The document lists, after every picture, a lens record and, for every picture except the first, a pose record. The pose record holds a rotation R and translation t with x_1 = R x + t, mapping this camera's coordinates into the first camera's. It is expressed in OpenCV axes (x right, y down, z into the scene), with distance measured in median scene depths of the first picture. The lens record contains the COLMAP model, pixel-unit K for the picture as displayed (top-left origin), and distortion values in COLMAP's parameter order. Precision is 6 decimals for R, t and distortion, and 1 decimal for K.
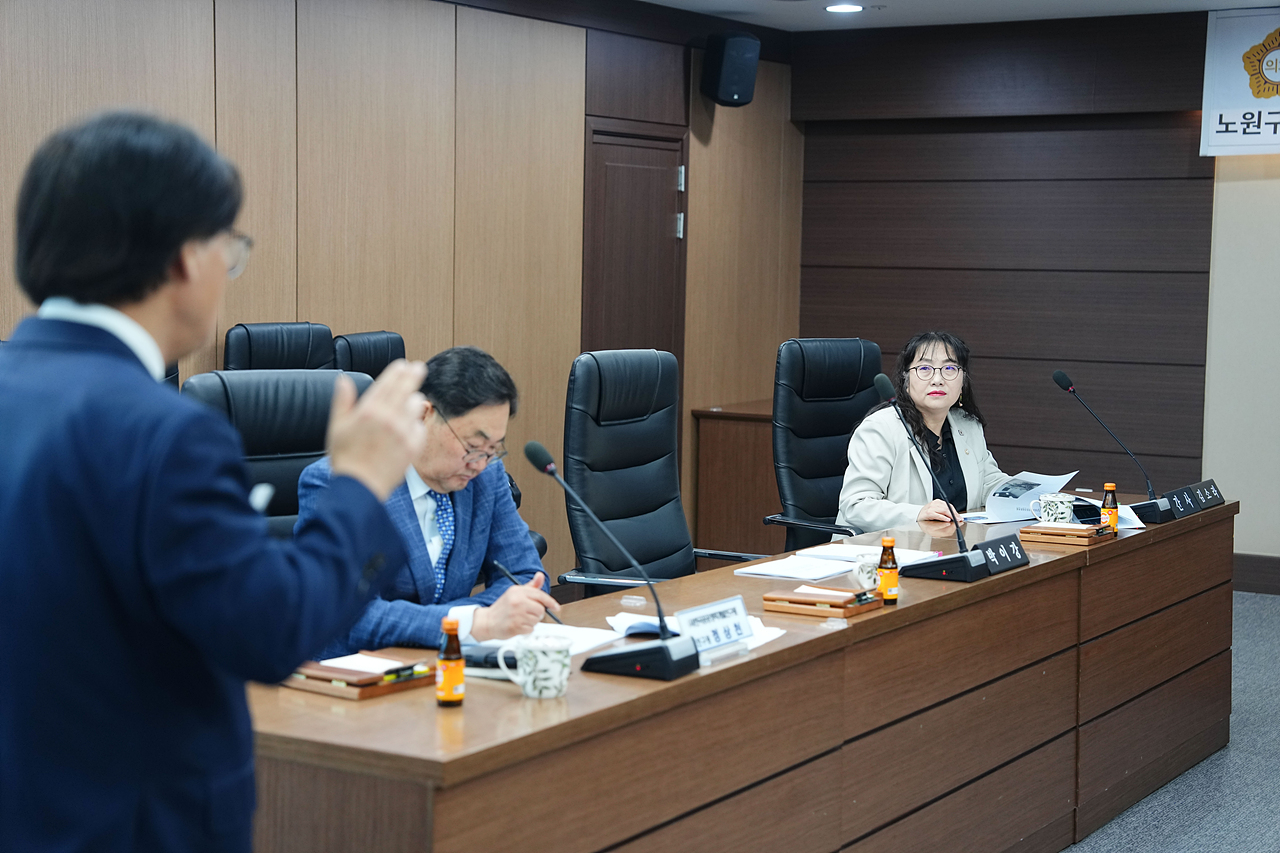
lens RADIAL K [[2178.3, 0, 640.0], [0, 2178.3, 426.5], [0, 0, 1]] dist [0.225344, 0.102975]
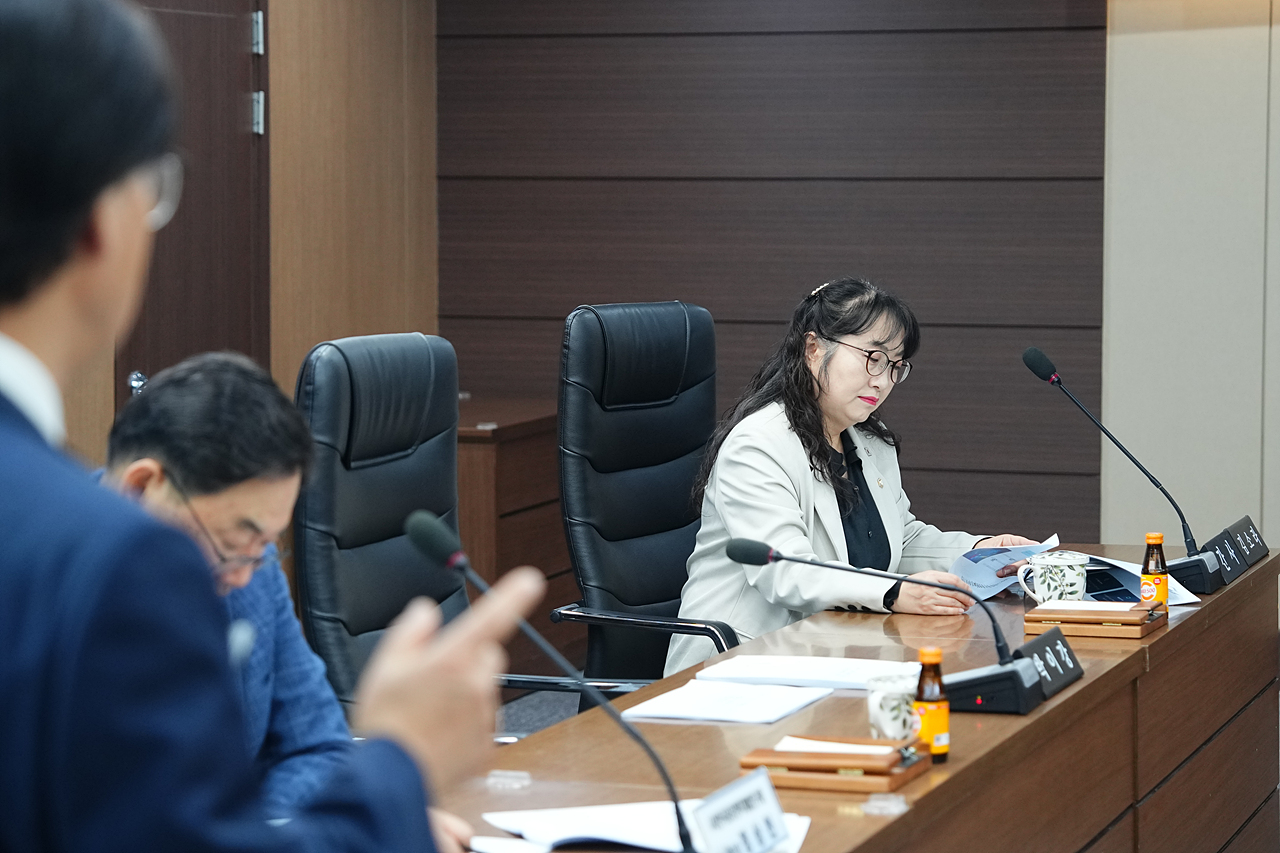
lens RADIAL K [[3517.4, 0, 640.0], [0, 3517.4, 426.5], [0, 0, 1]] dist [0.277979, 0.352975]
pose [[0.979504, -0.032870, 0.198723, -0.108786], [0.032925, 0.999453, 0.003026, -0.010219], [-0.198714, 0.003579, 0.980051, 0.065890]]
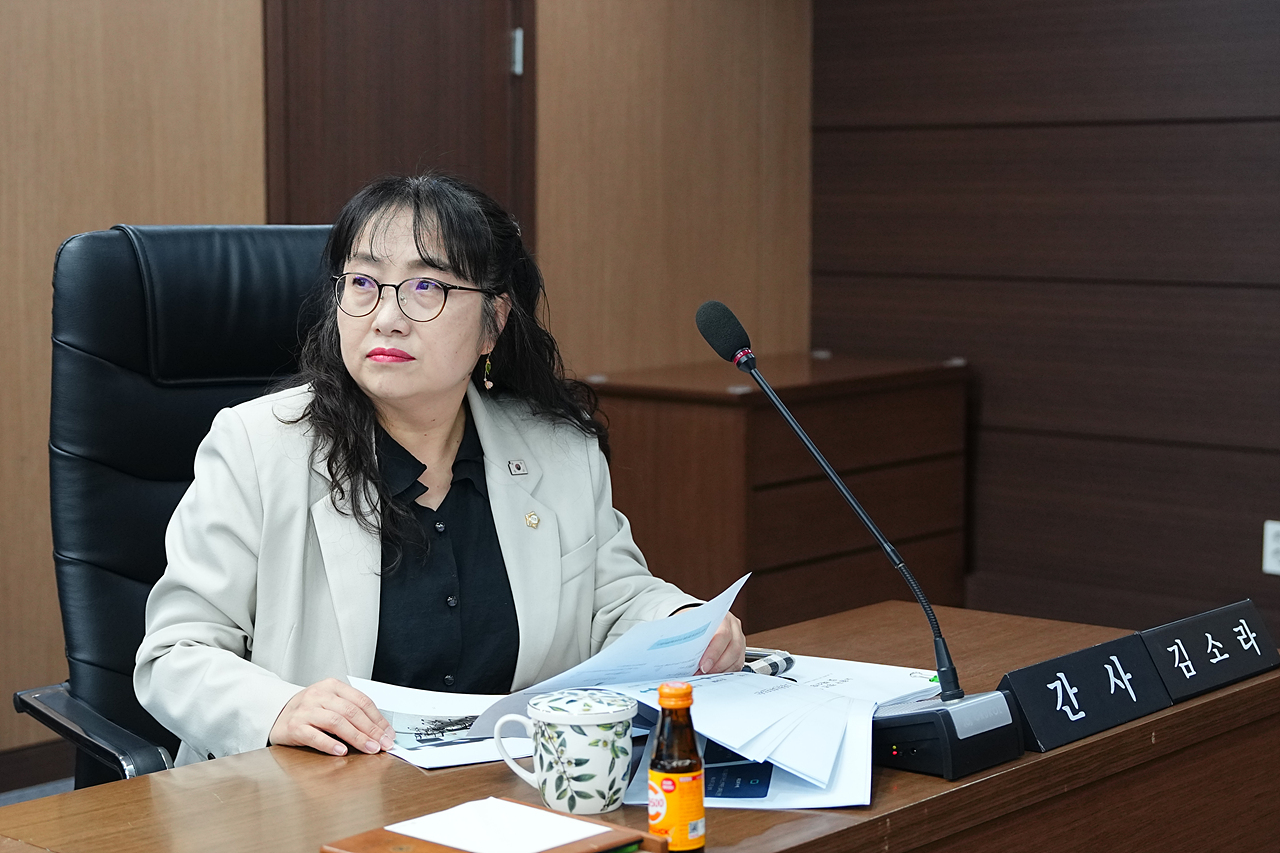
lens RADIAL K [[2277.0, 0, 640.0], [0, 2277.0, 426.5], [0, 0, 1]] dist [-0.183934, -0.100657]
pose [[0.978586, -0.007111, -0.205714, 0.247008], [0.011185, 0.999764, 0.018648, -0.010949], [0.205533, -0.020549, 0.978434, 0.657867]]
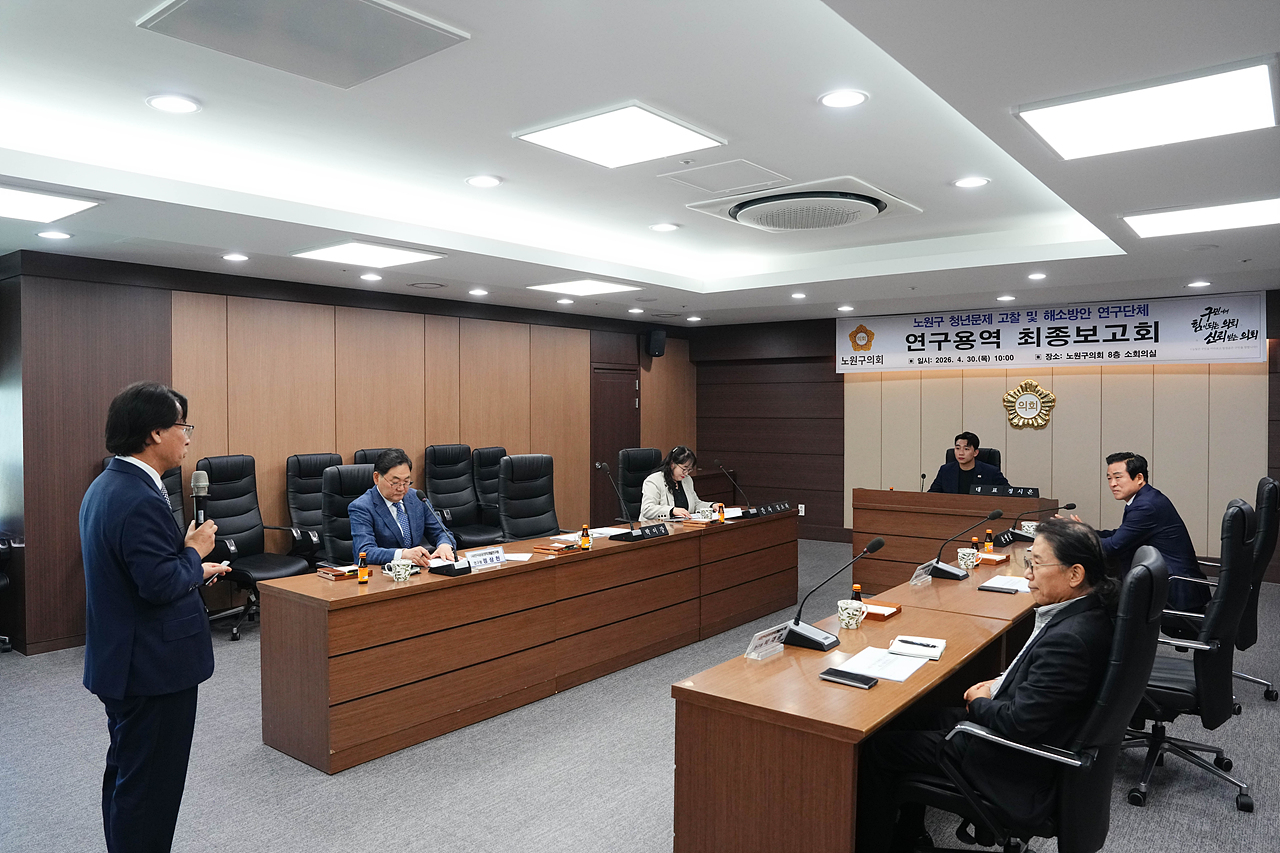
lens RADIAL K [[892.5, 0, 640.0], [0, 892.5, 426.5], [0, 0, 1]] dist [-0.092326, 0.001926]
pose [[0.990864, -0.016726, -0.133827, 0.240452], [0.008734, 0.998155, -0.060085, -0.002174], [0.134585, 0.058367, 0.989182, -0.054167]]
